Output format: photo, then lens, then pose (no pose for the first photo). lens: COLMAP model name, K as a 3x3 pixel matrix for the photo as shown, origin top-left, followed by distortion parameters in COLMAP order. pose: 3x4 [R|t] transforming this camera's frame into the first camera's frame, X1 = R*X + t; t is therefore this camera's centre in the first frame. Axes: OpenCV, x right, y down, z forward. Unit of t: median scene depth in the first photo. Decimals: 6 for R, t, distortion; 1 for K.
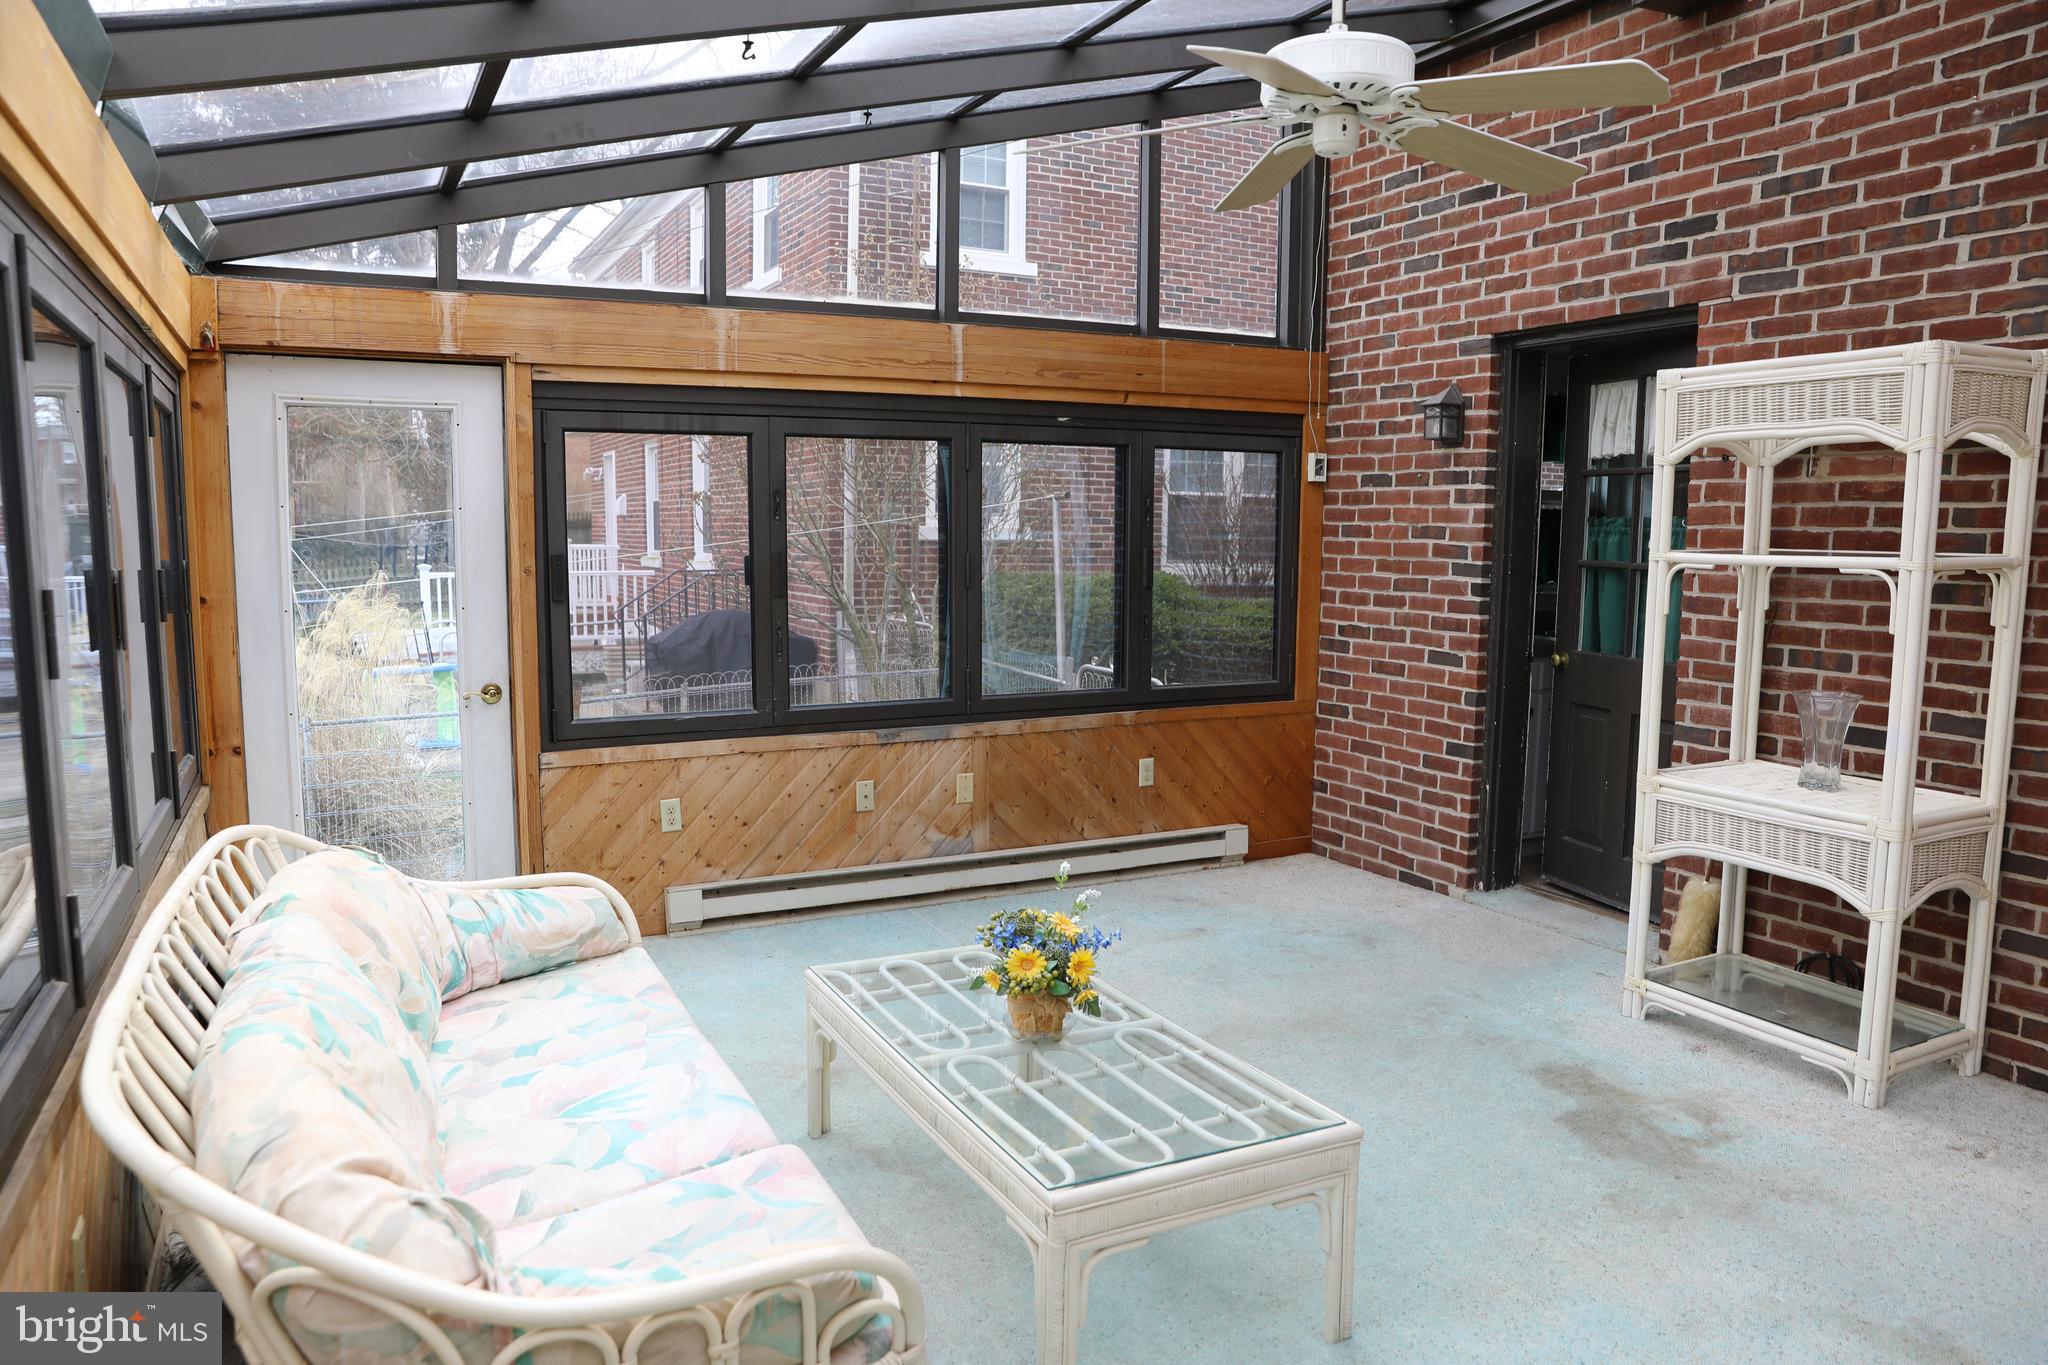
lens RADIAL K [[1391.1, 0, 1038.6], [0, 1391.1, 691.8], [0, 0, 1]] dist [-0.105325, 0.076880]
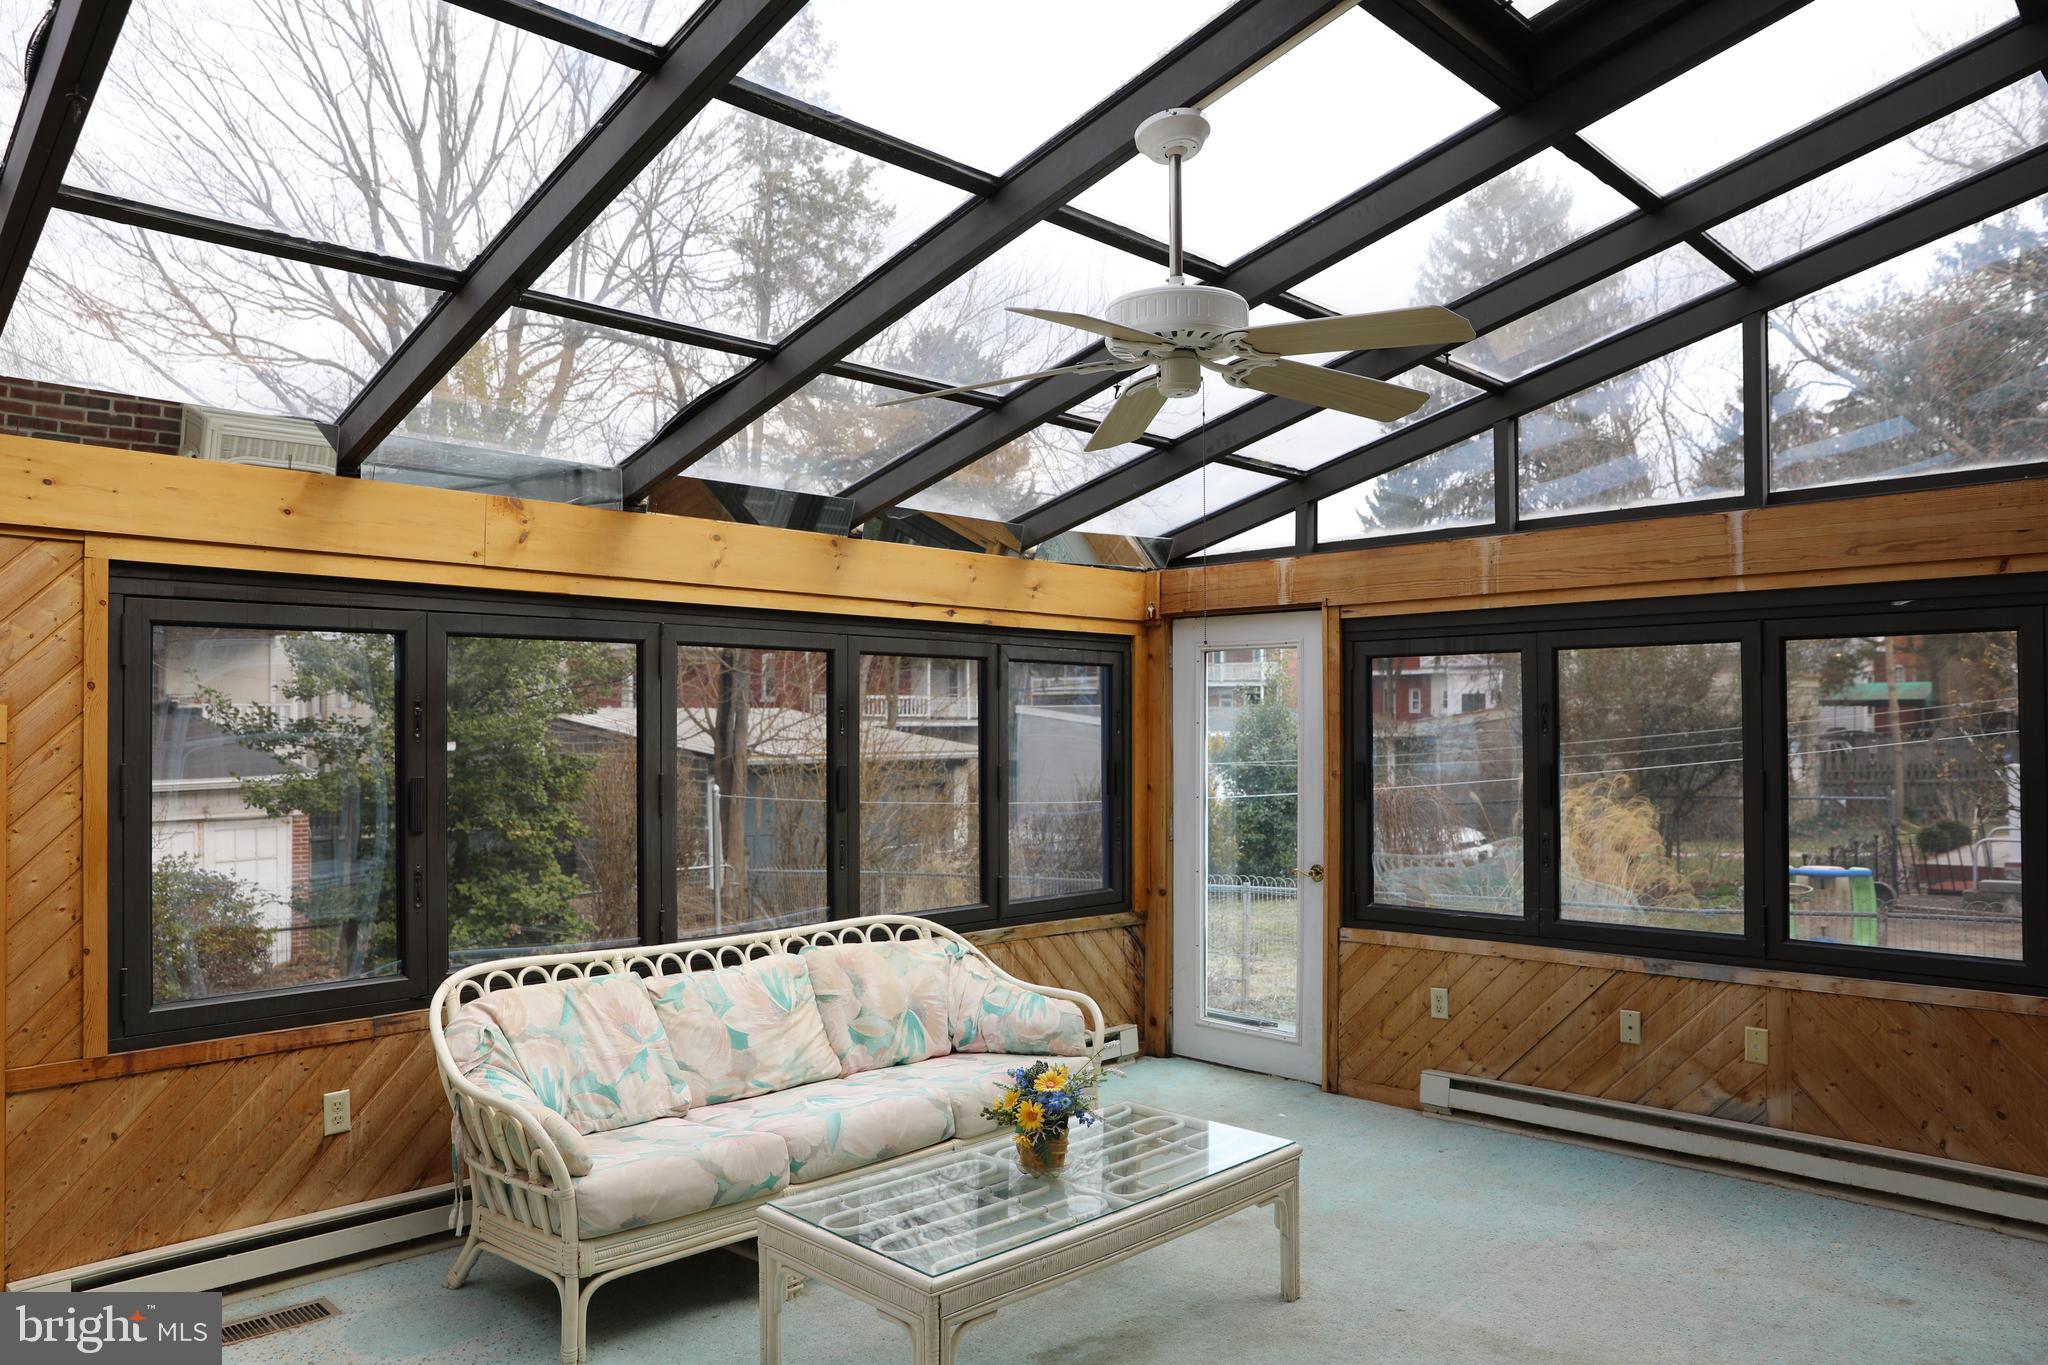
lens RADIAL K [[1391.1, 0, 1041.1], [0, 1391.1, 693.1], [0, 0, 1]] dist [-0.105325, 0.076880]
pose [[0.320550, -0.028863, -0.946792, 0.650610], [-0.106989, 0.992036, -0.066465, -0.046307], [0.941170, 0.122602, 0.314909, 0.332944]]
